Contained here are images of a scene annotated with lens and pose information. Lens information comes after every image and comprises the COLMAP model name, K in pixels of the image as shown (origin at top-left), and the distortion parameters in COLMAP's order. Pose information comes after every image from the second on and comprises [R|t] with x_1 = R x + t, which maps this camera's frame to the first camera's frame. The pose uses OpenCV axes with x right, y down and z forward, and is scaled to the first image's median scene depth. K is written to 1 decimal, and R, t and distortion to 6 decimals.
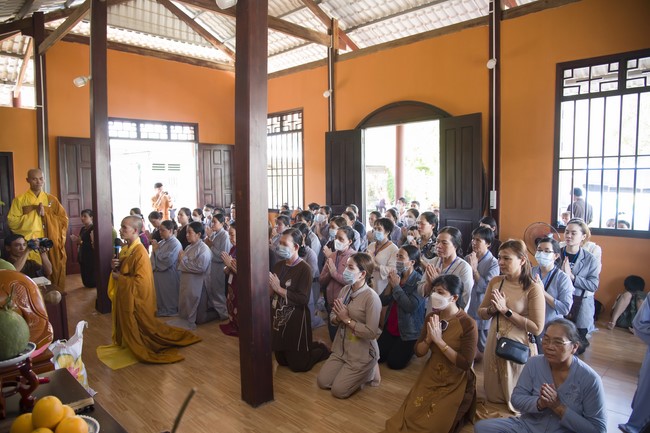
lens RADIAL K [[454.8, 0, 321.2], [0, 454.8, 215.9], [0, 0, 1]] dist [-0.065269, 0.027056]
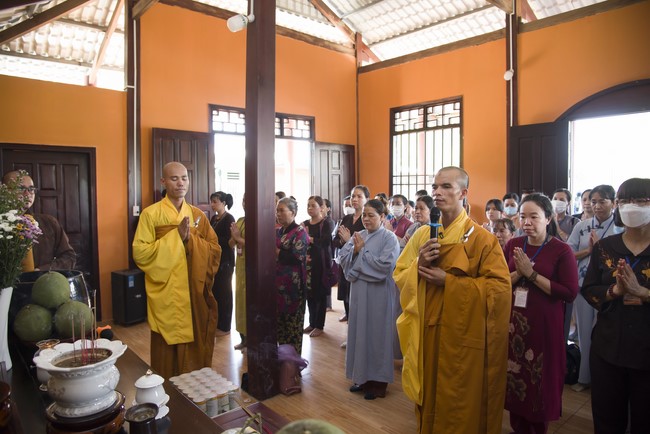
lens RADIAL K [[454.8, 0, 322.2], [0, 454.8, 223.2], [0, 0, 1]] dist [-0.065269, 0.027056]
pose [[0.998228, 0.013642, -0.057918, -0.222981], [-0.014102, 0.999872, -0.007541, -0.012934], [0.057807, 0.008344, 0.998293, 0.218605]]
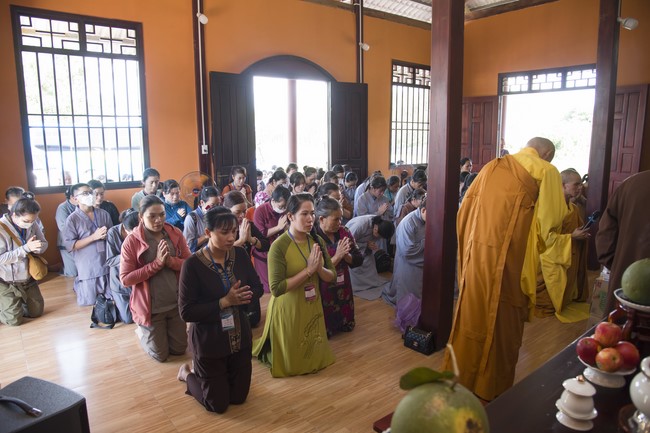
lens RADIAL K [[454.8, 0, 323.7], [0, 454.8, 211.0], [0, 0, 1]] dist [-0.065269, 0.027056]
pose [[0.086888, -0.154466, 0.984170, -0.665910], [0.079535, 0.985828, 0.147705, -0.045109], [-0.993038, 0.065442, 0.097942, 0.670788]]
